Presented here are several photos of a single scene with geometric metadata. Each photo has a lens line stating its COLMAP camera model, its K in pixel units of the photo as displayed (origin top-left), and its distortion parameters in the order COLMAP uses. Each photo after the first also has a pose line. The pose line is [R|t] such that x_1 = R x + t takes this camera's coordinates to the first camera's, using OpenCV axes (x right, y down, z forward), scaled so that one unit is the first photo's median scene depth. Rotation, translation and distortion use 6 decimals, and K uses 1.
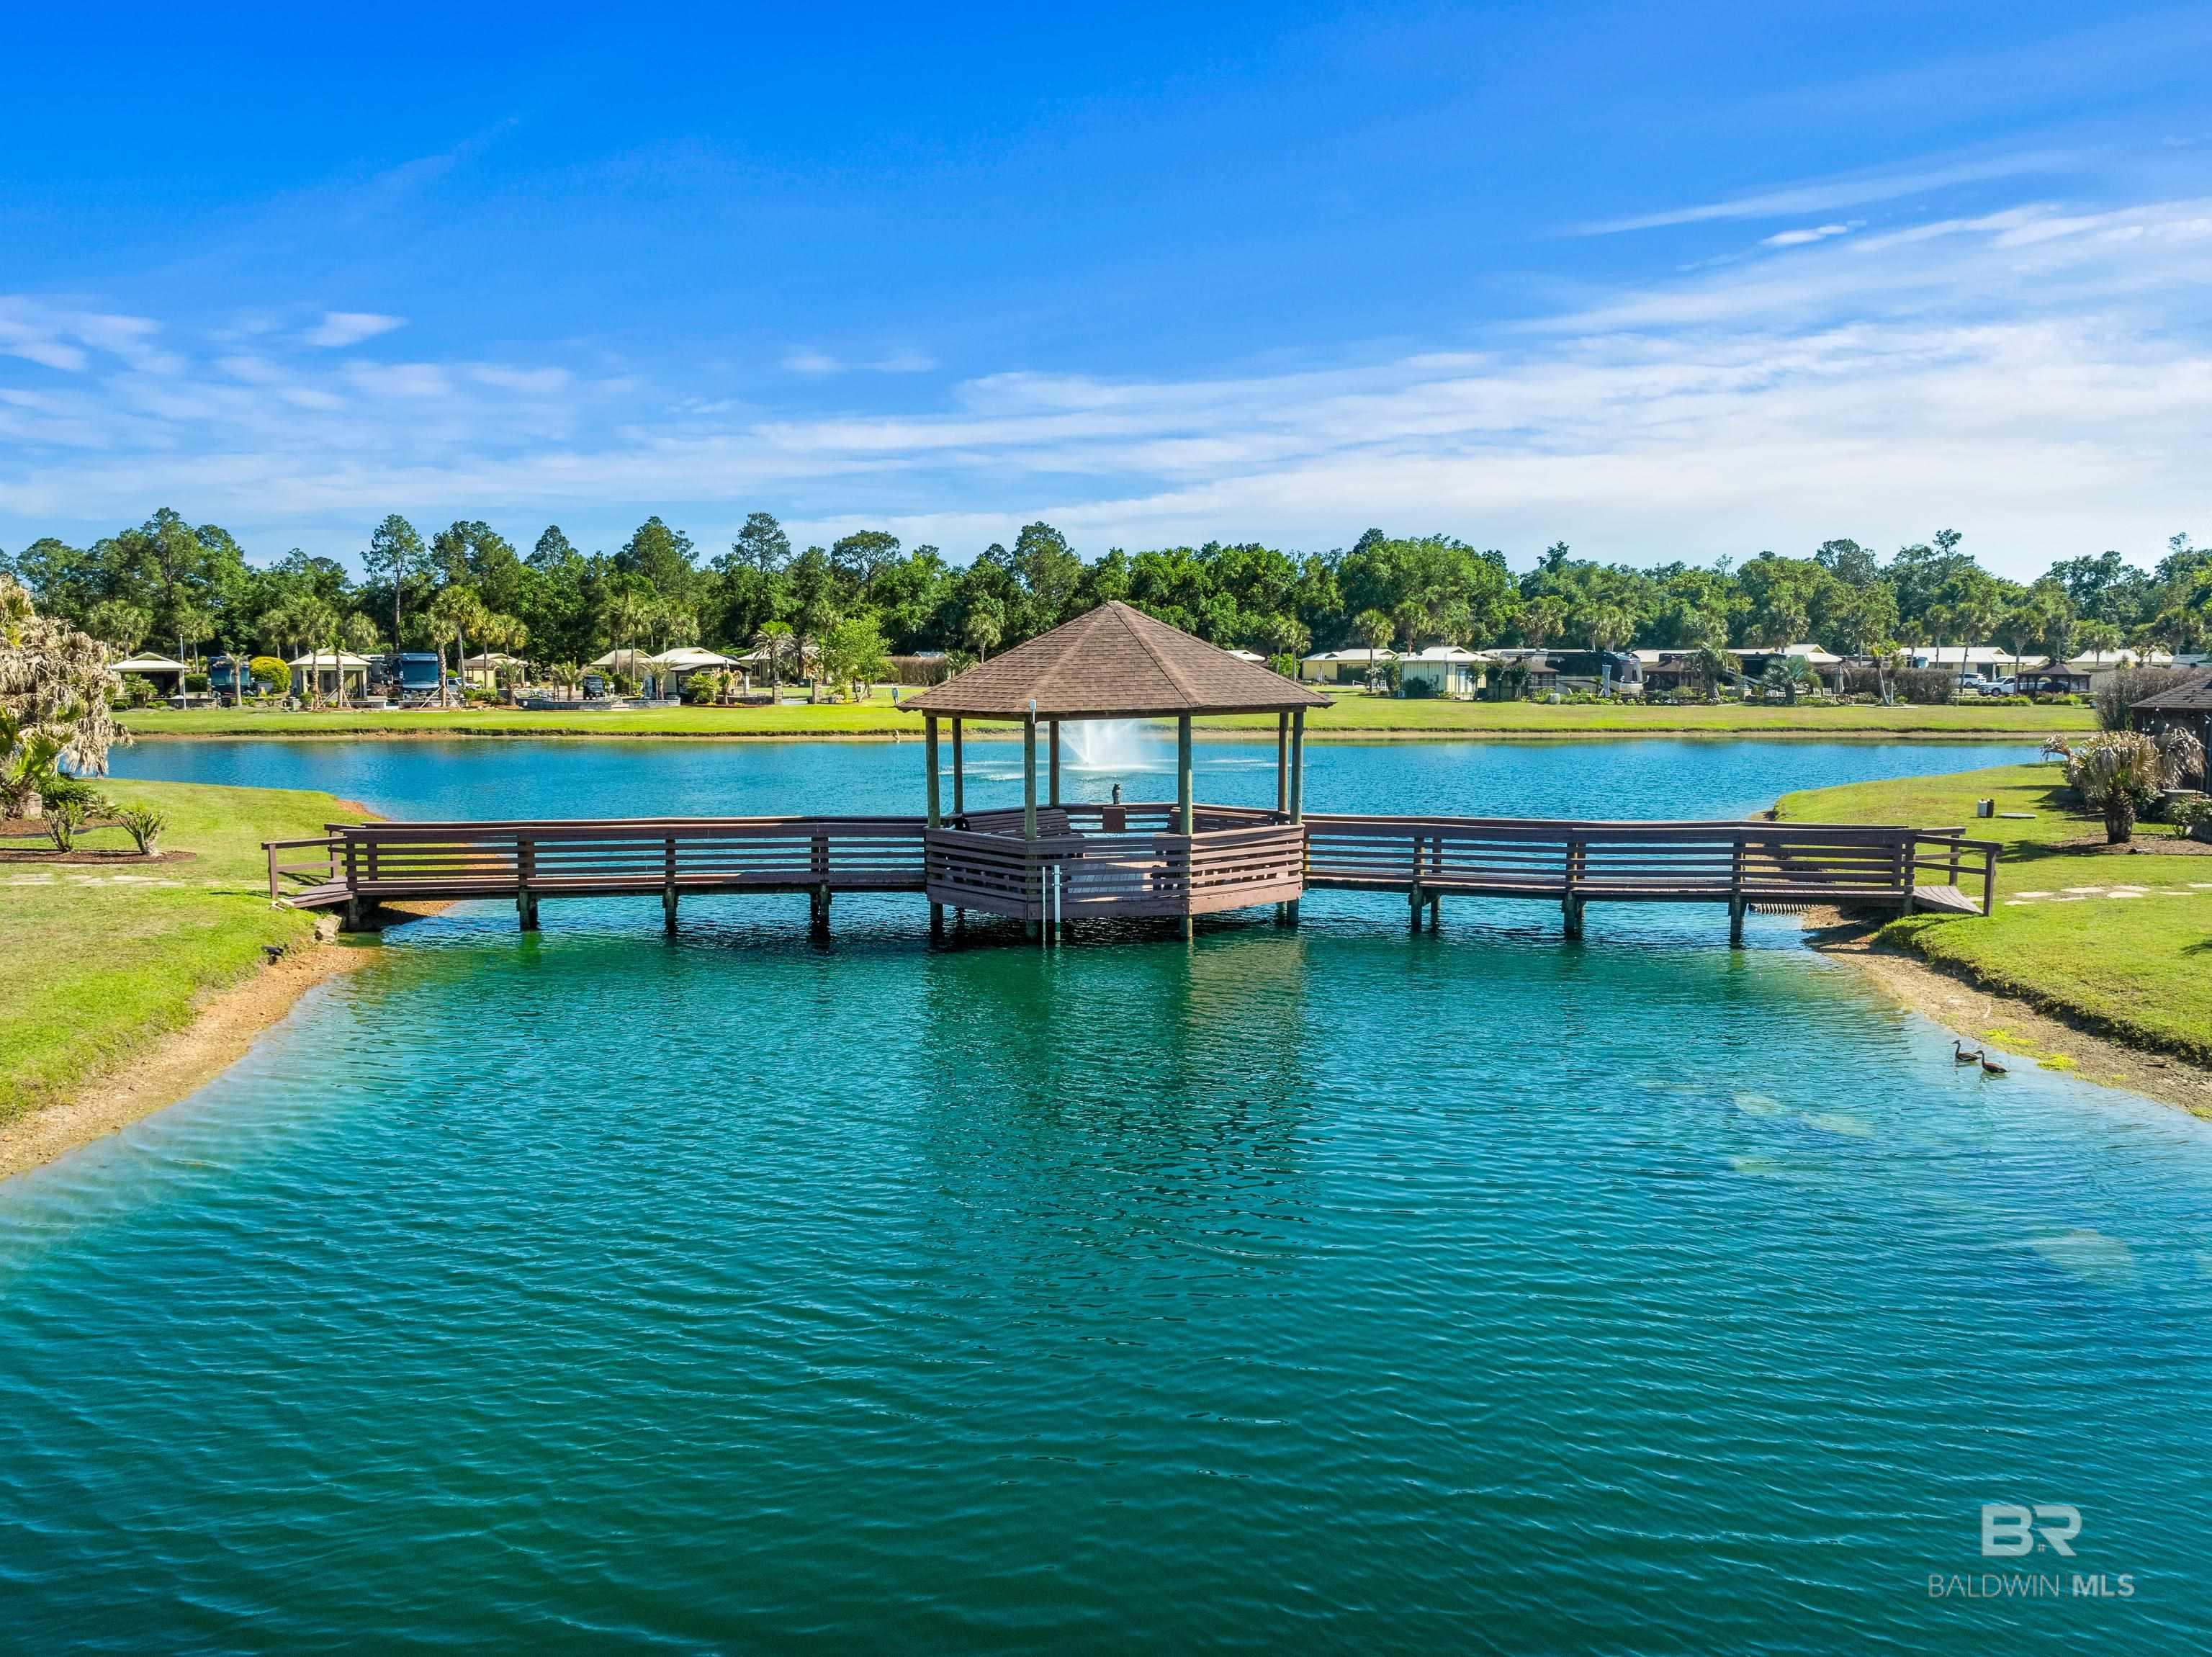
lens RADIAL K [[1544.8, 0, 1106.0], [0, 1544.8, 828.5], [0, 0, 1]] dist [-0.010399, -0.054521]
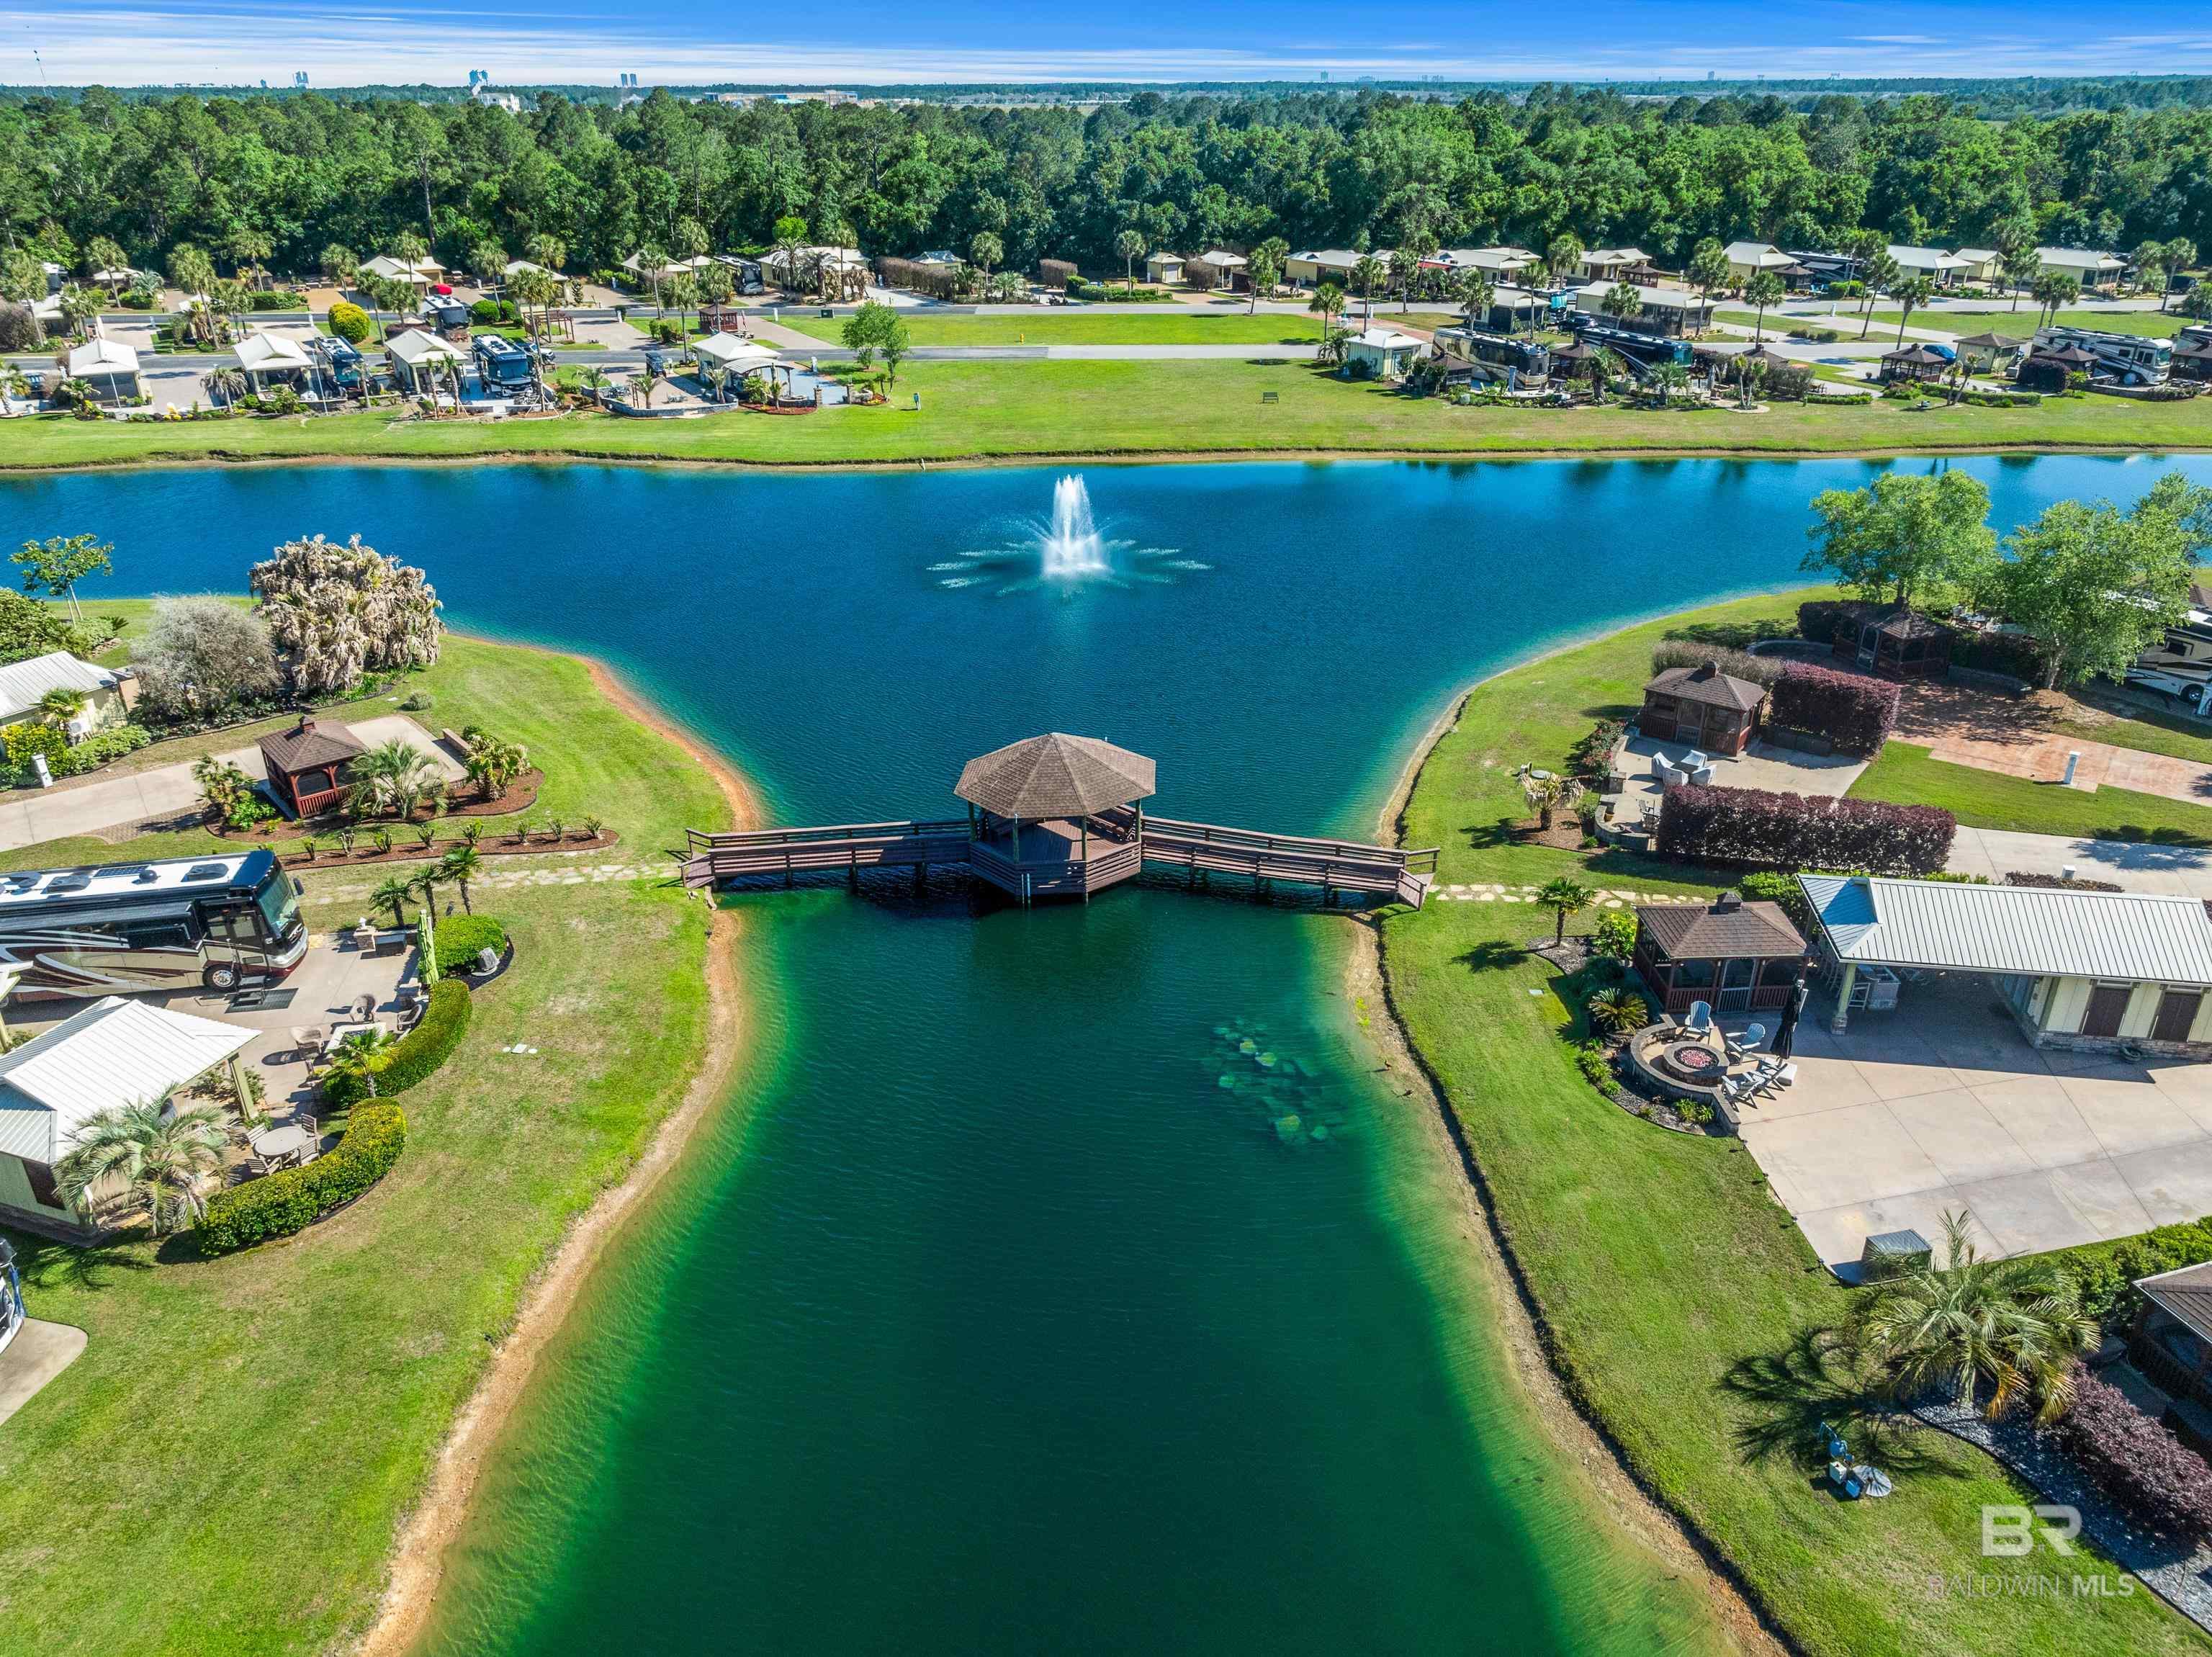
lens RADIAL K [[1549.2, 0, 1106.0], [0, 1549.2, 828.5], [0, 0, 1]] dist [0.007259, -0.002539]
pose [[0.999955, 0.000861, -0.009416, 0.013164], [0.002400, 0.940156, 0.340736, -0.103144], [0.009146, -0.340744, 0.940112, -0.142128]]
